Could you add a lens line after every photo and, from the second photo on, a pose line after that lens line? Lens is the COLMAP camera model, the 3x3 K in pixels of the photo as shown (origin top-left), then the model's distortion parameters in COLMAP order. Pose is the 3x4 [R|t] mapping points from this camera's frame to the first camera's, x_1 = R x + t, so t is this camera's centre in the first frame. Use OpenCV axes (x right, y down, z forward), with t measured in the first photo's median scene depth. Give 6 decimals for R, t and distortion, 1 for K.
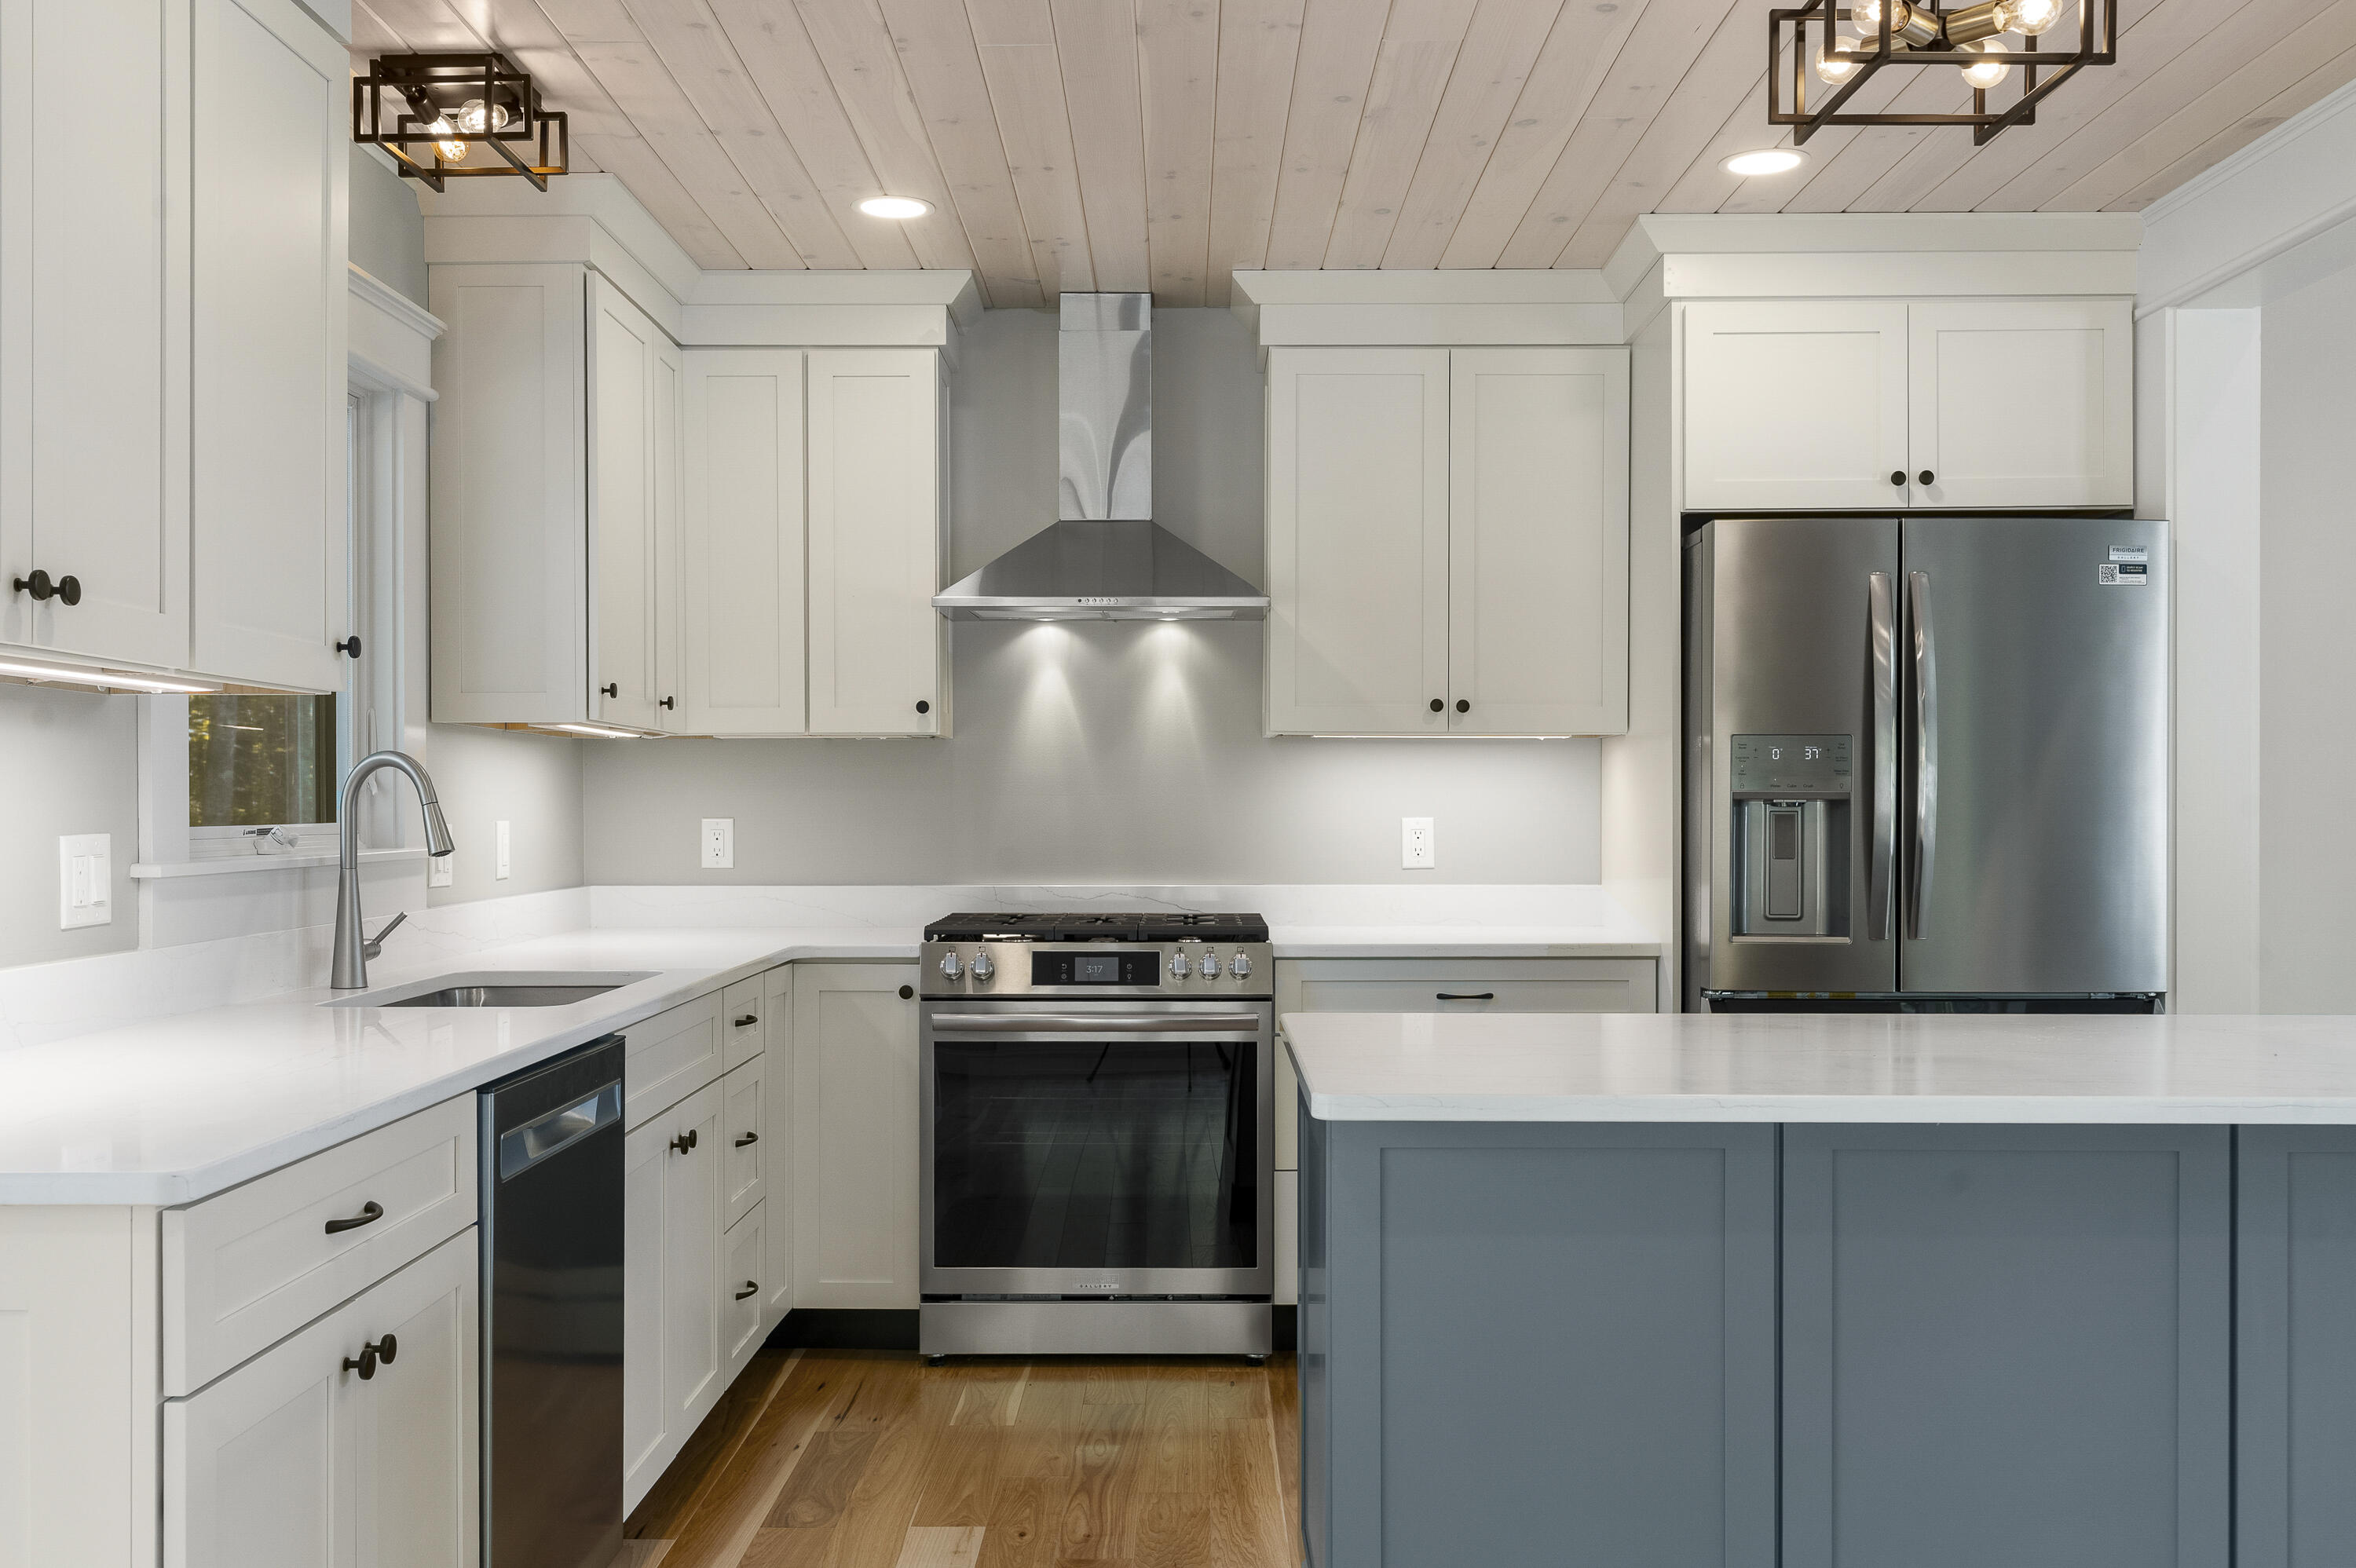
lens RADIAL K [[2154.1, 0, 1195.3], [0, 2154.1, 797.8], [0, 0, 1]] dist [0.017204, 0.000000]
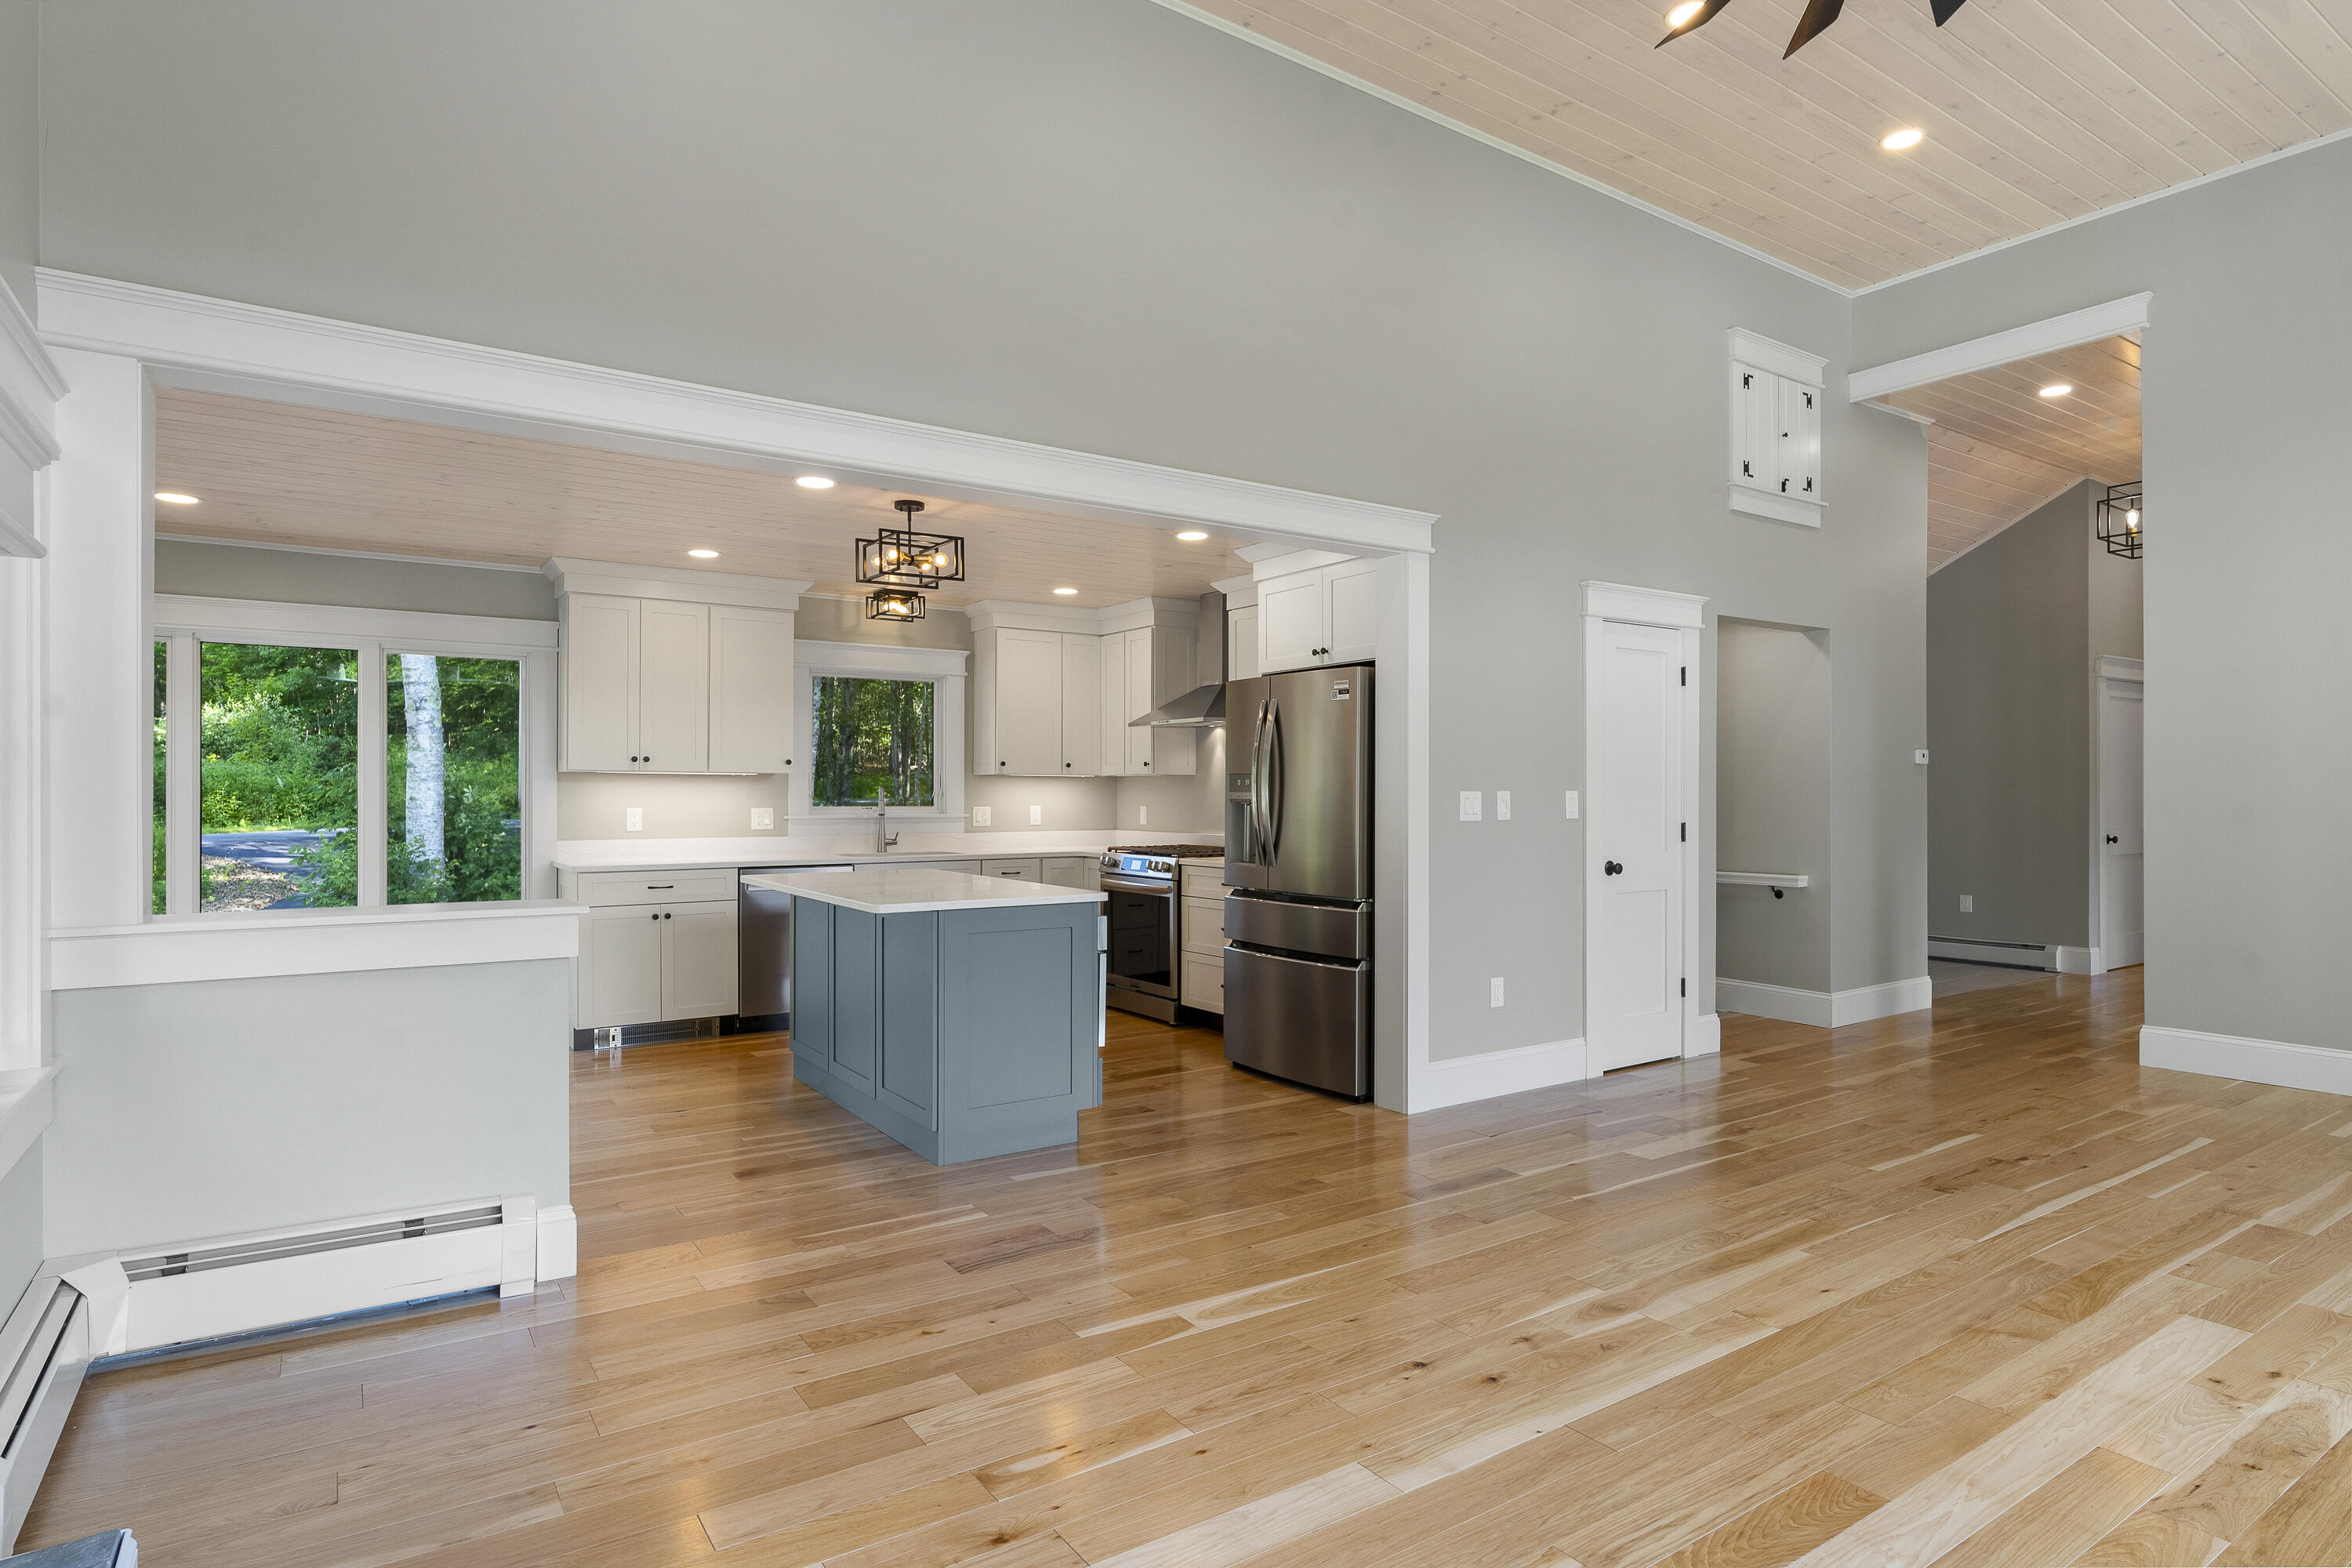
lens RADIAL K [[1295.3, 0, 1187.8], [0, 1295.3, 785.5], [0, 0, 1]] dist [0.002812, -0.000250]
pose [[0.553262, -0.003108, -0.833002, 1.297558], [0.000683, 0.999994, -0.003277, -0.011773], [0.833007, 0.001244, 0.553261, 0.182014]]
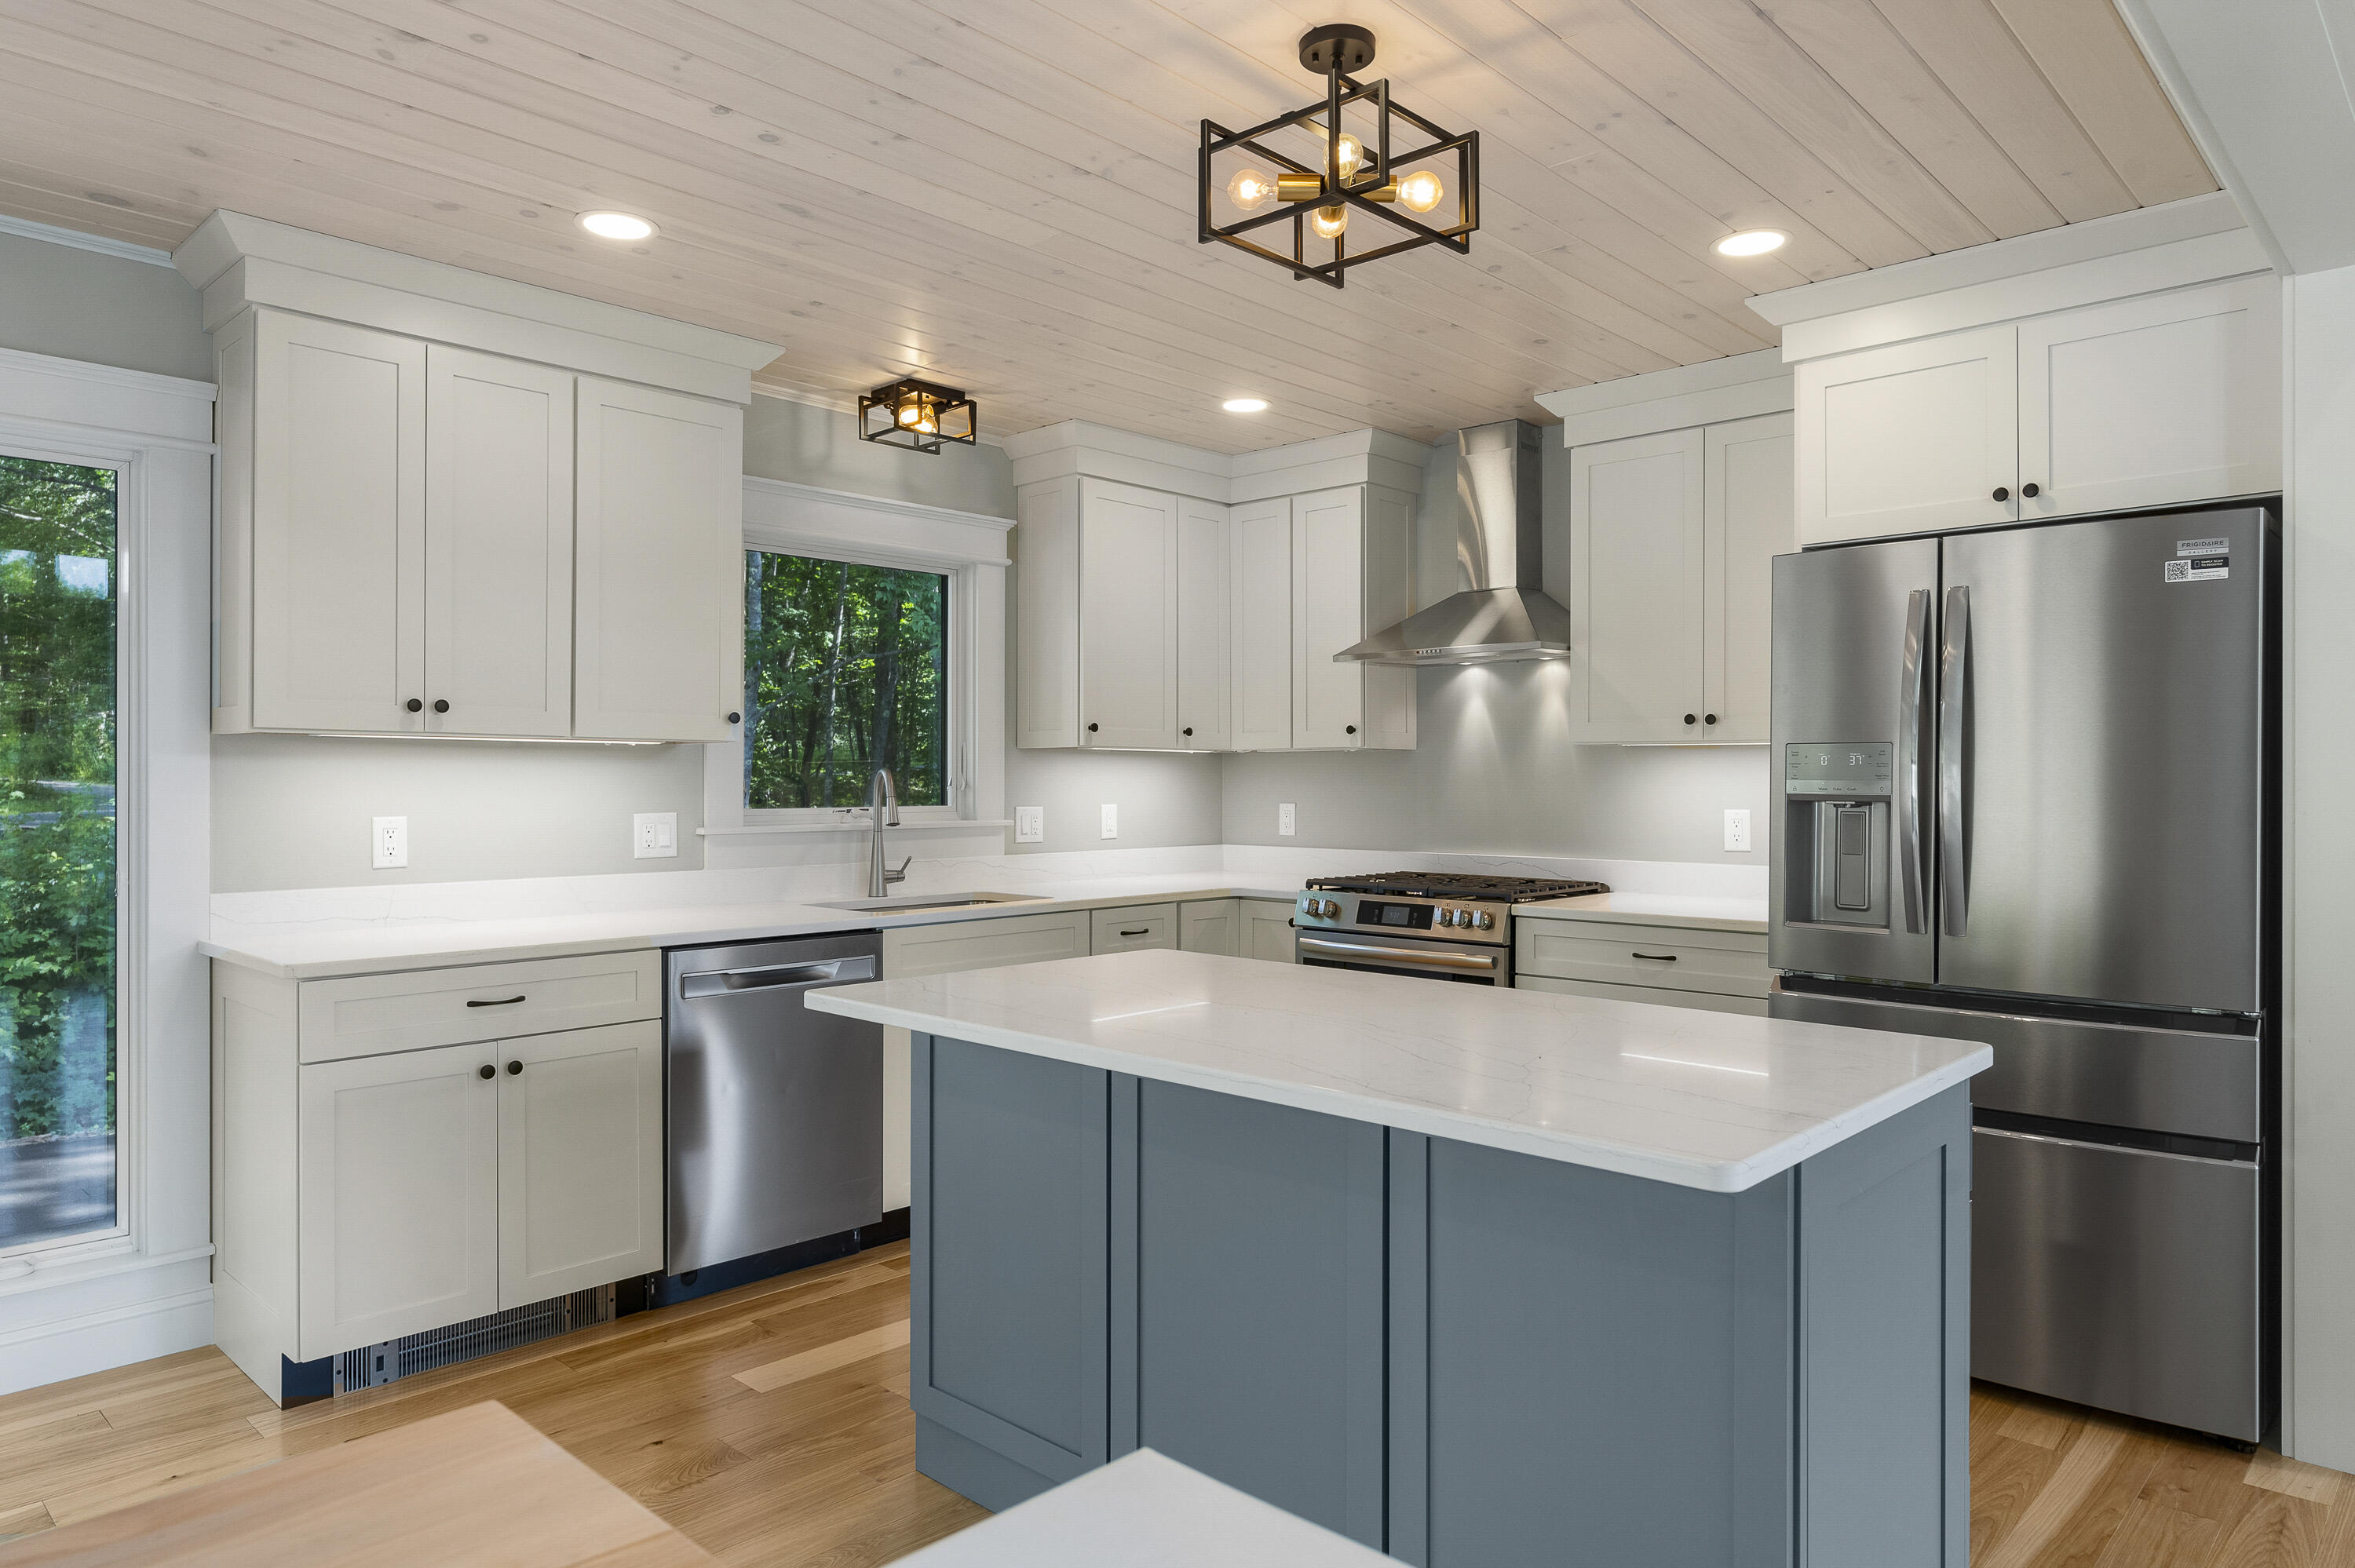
lens RADIAL K [[1491.9, 0, 1187.6], [0, 1491.9, 767.0], [0, 0, 1]] dist [0.006221, 0.000437]
pose [[0.723538, -0.004323, -0.690271, 0.528617], [0.000546, 0.999984, -0.005690, -0.011789], [0.690284, 0.003740, 0.723529, 0.200463]]
